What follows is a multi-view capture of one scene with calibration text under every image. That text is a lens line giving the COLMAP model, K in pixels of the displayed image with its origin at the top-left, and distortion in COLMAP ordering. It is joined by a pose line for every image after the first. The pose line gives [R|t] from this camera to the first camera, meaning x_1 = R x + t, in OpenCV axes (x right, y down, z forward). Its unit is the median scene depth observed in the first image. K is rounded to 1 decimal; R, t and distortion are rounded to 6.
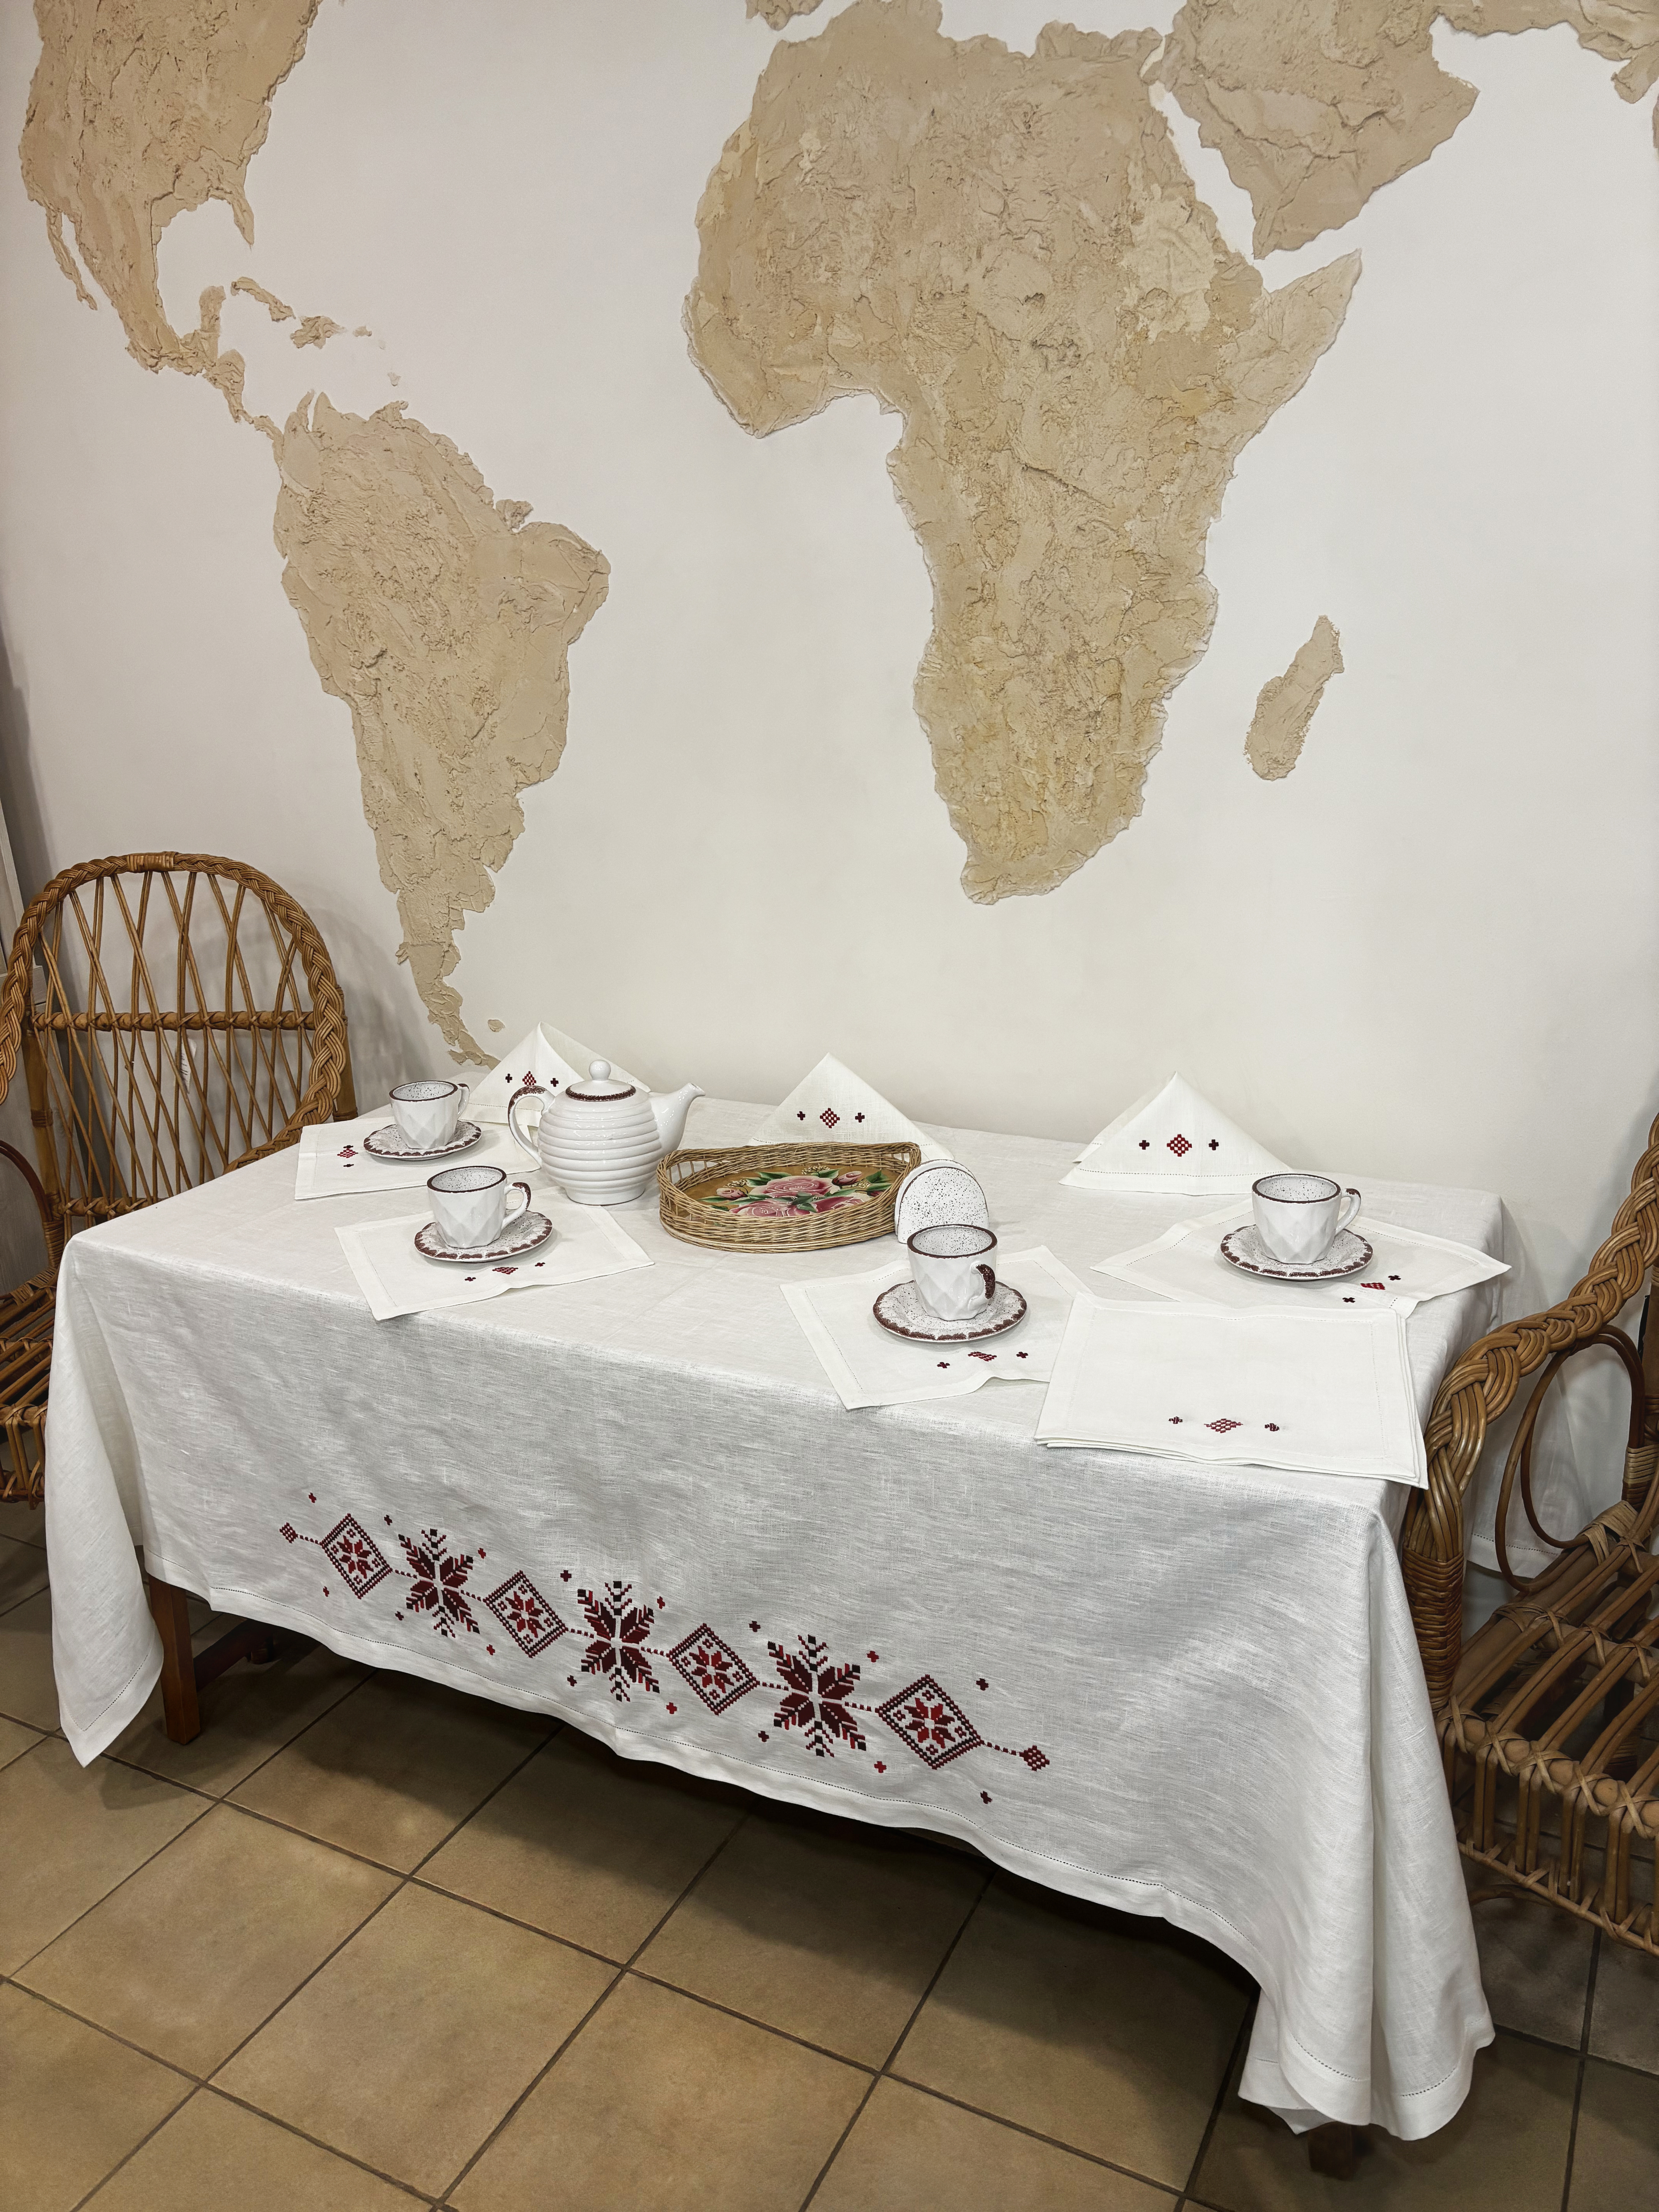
lens RADIAL K [[1673.3, 0, 782.9], [0, 1673.3, 1112.3], [0, 0, 1]] dist [0.035674, -0.045393]
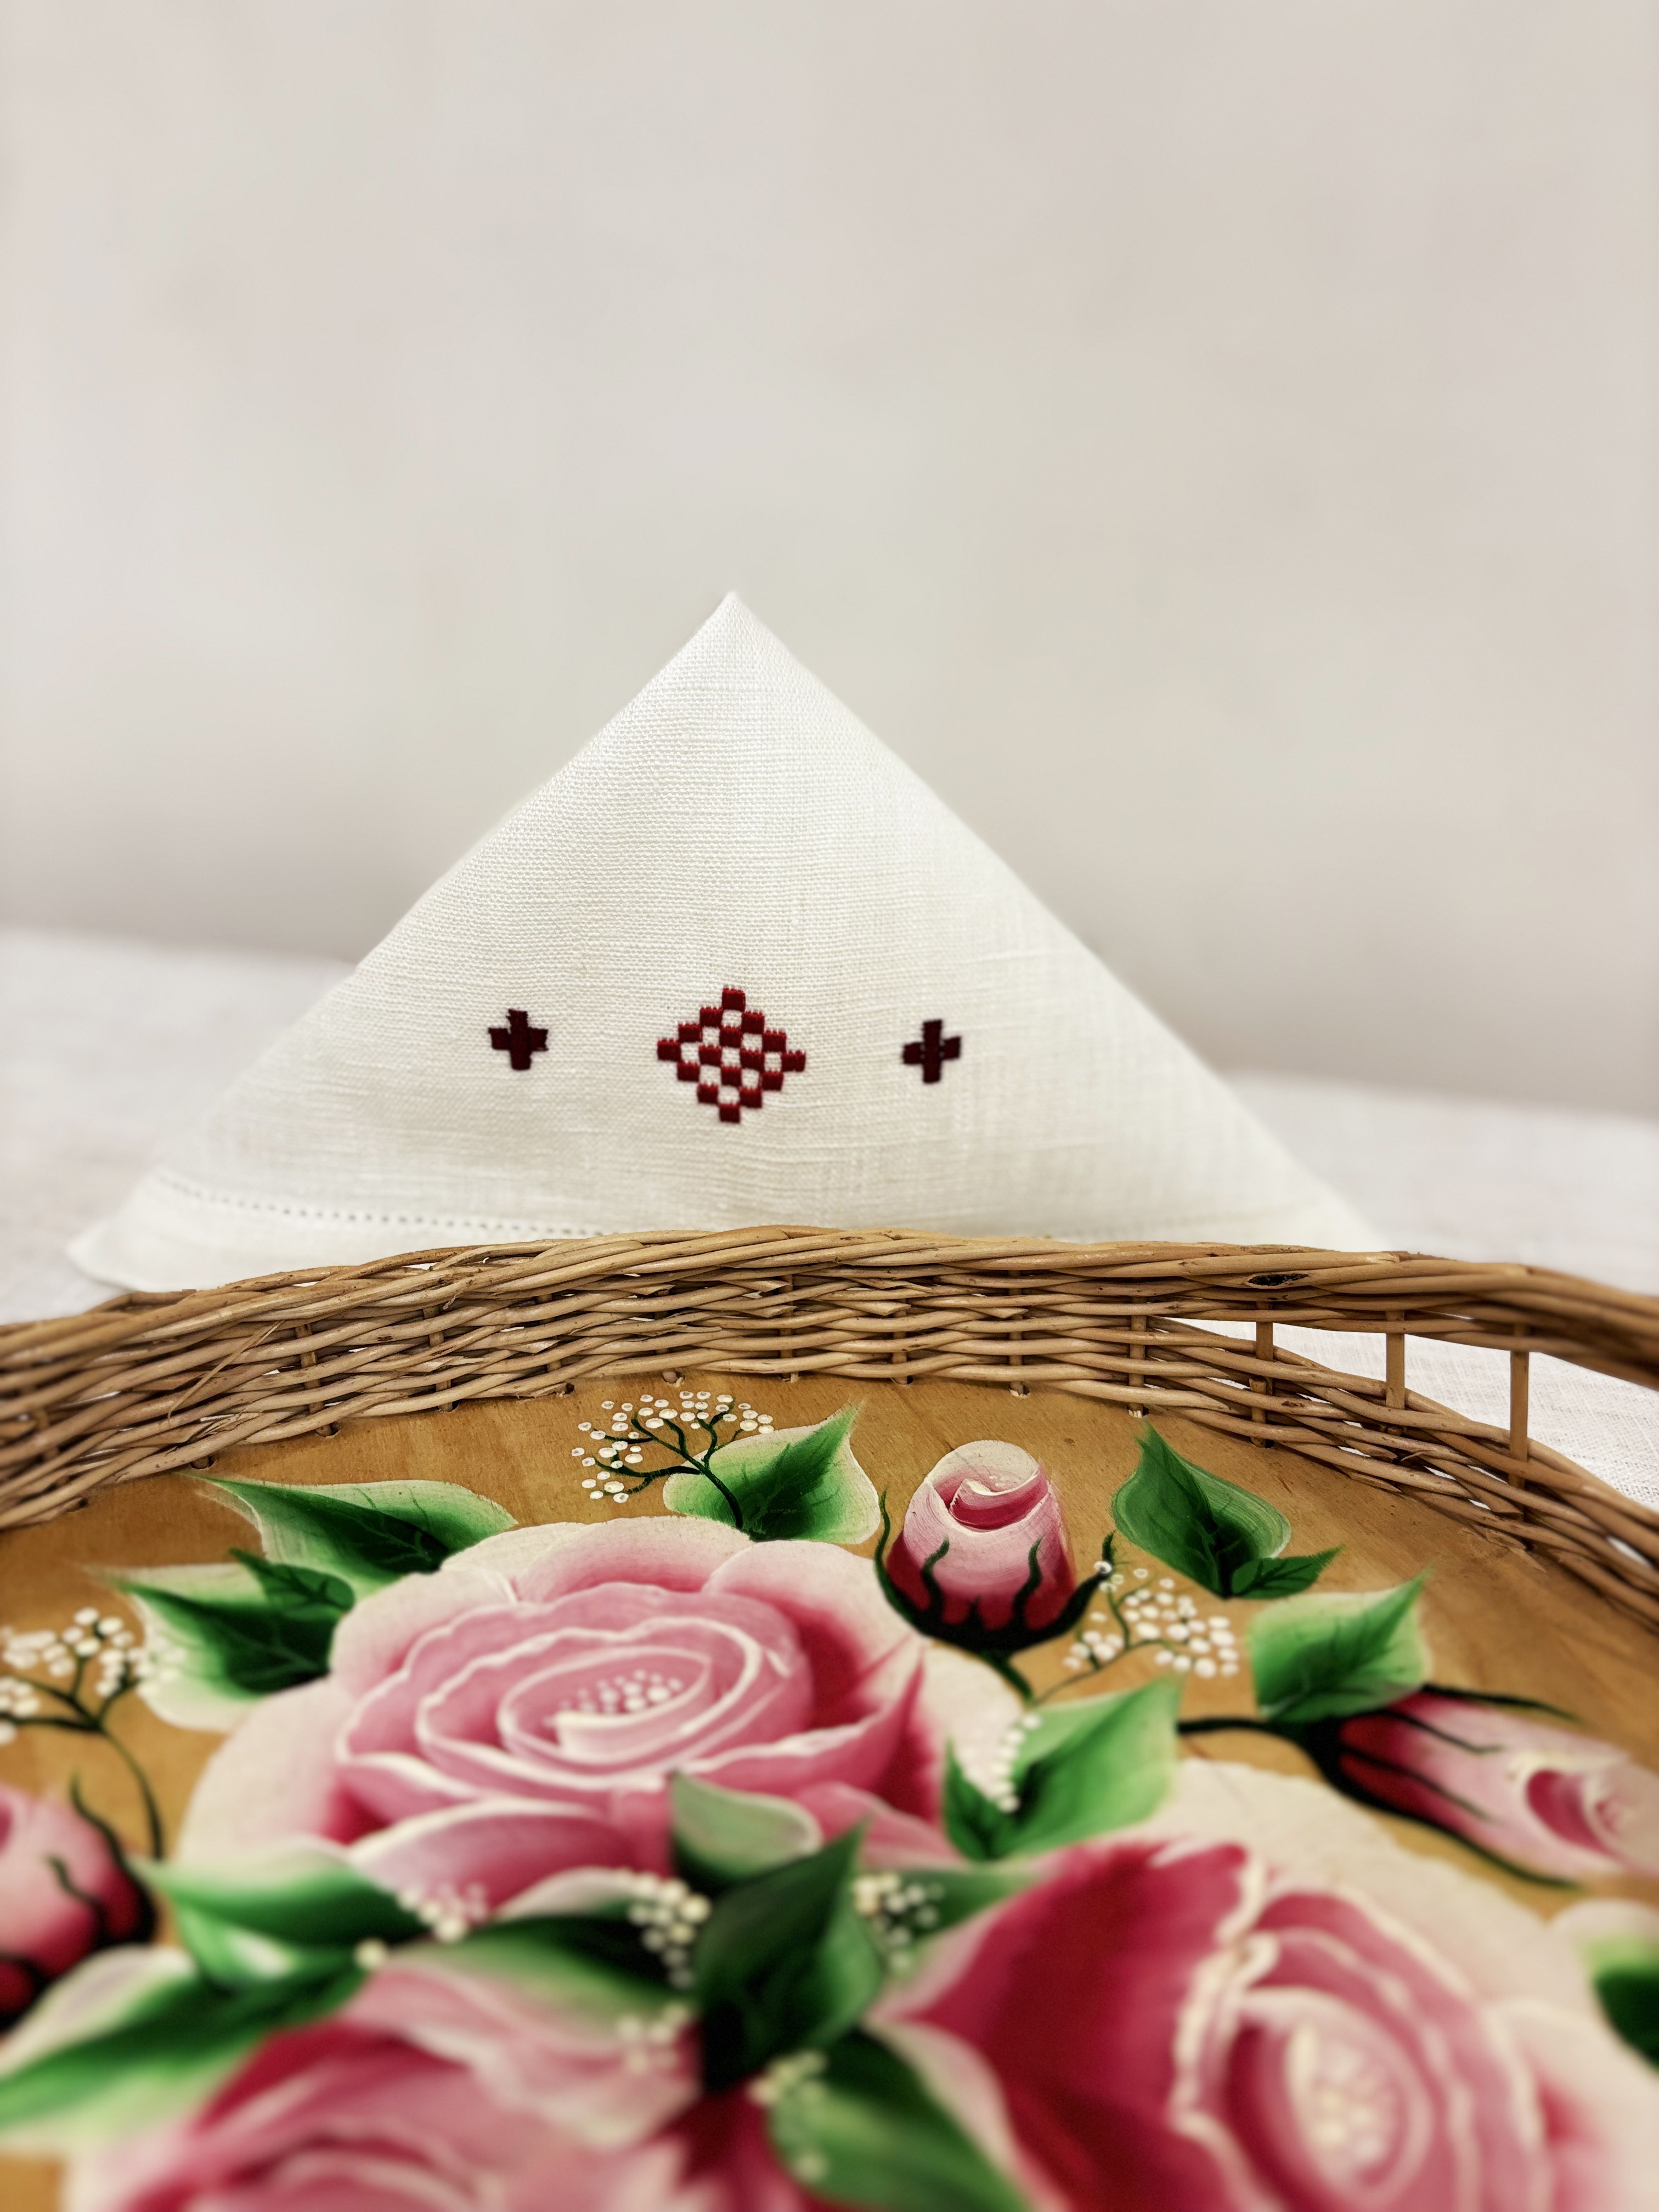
lens RADIAL K [[1673.3, 0, 782.9], [0, 1673.3, 1112.3], [0, 0, 1]] dist [0.035674, -0.045393]
pose [[0.936209, -0.027686, 0.350351, -0.019933], [-0.001312, 0.996610, 0.082262, -0.003969], [-0.351441, -0.077475, 0.932999, 0.890553]]
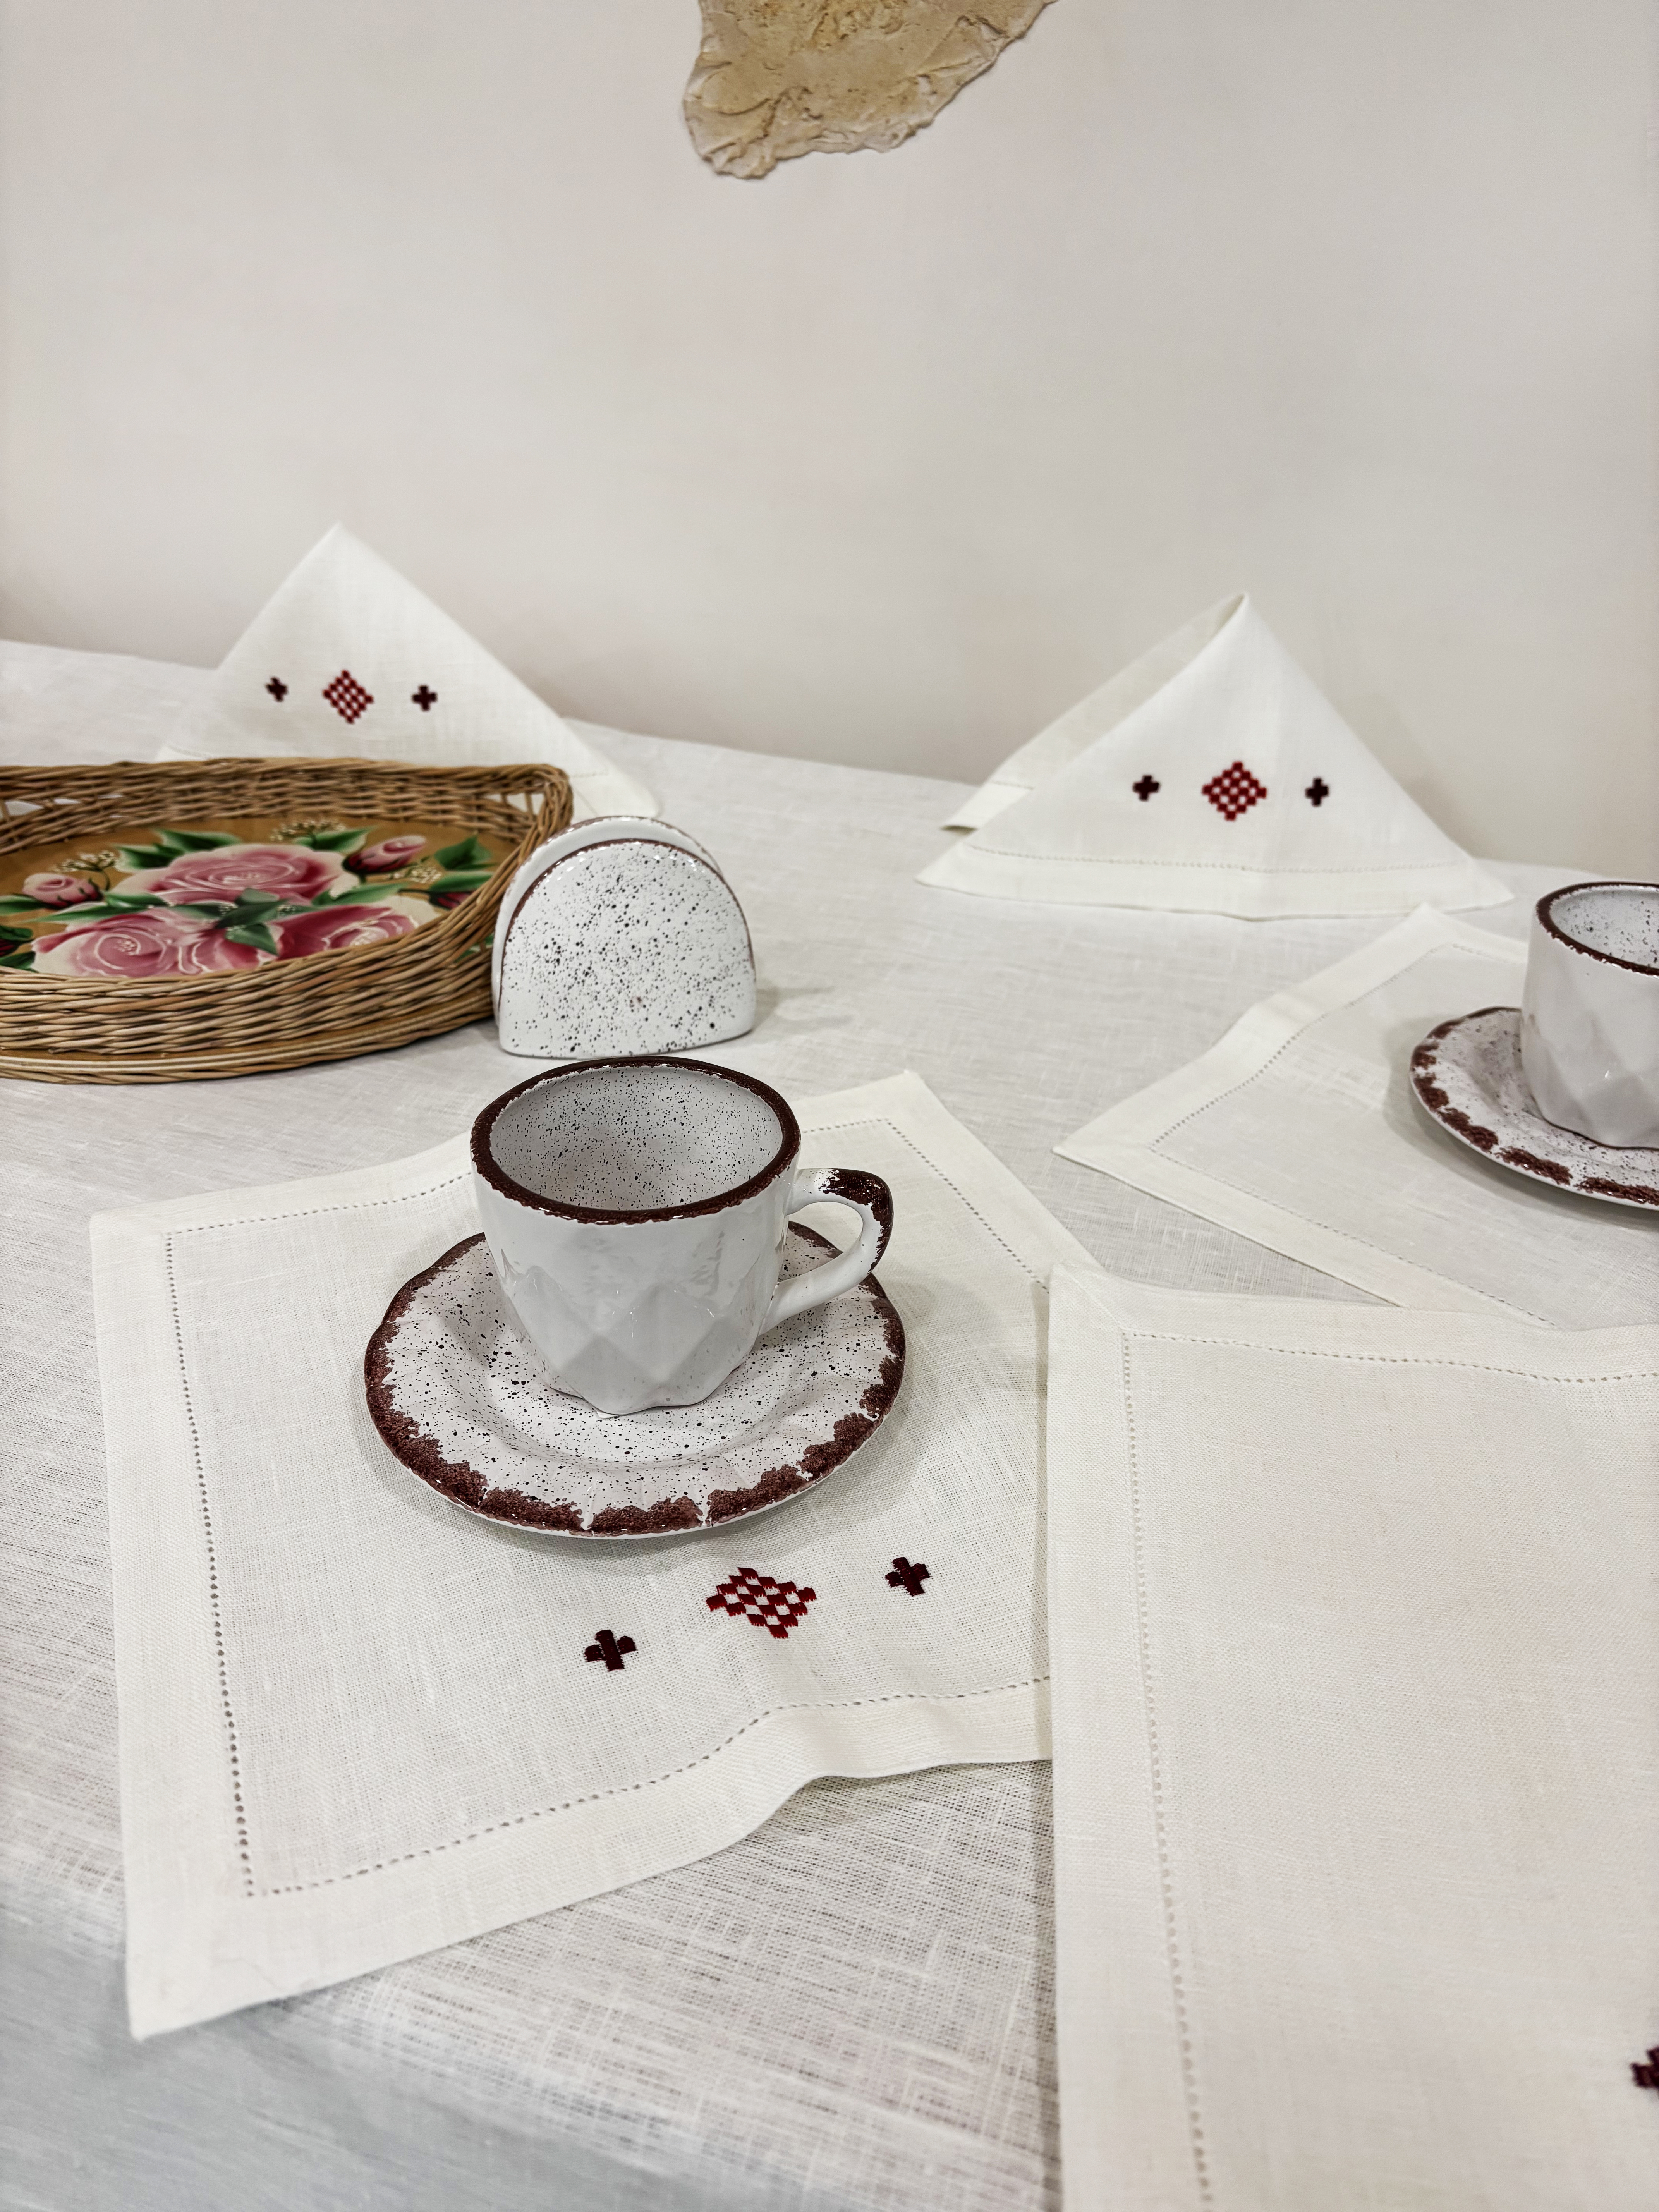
lens RADIAL K [[1673.3, 0, 782.9], [0, 1673.3, 1112.3], [0, 0, 1]] dist [0.035674, -0.045393]
pose [[0.983939, -0.006808, 0.178373, 0.059759], [-0.031089, 0.977465, 0.208796, 0.013744], [-0.175775, -0.210988, 0.961555, 0.598117]]
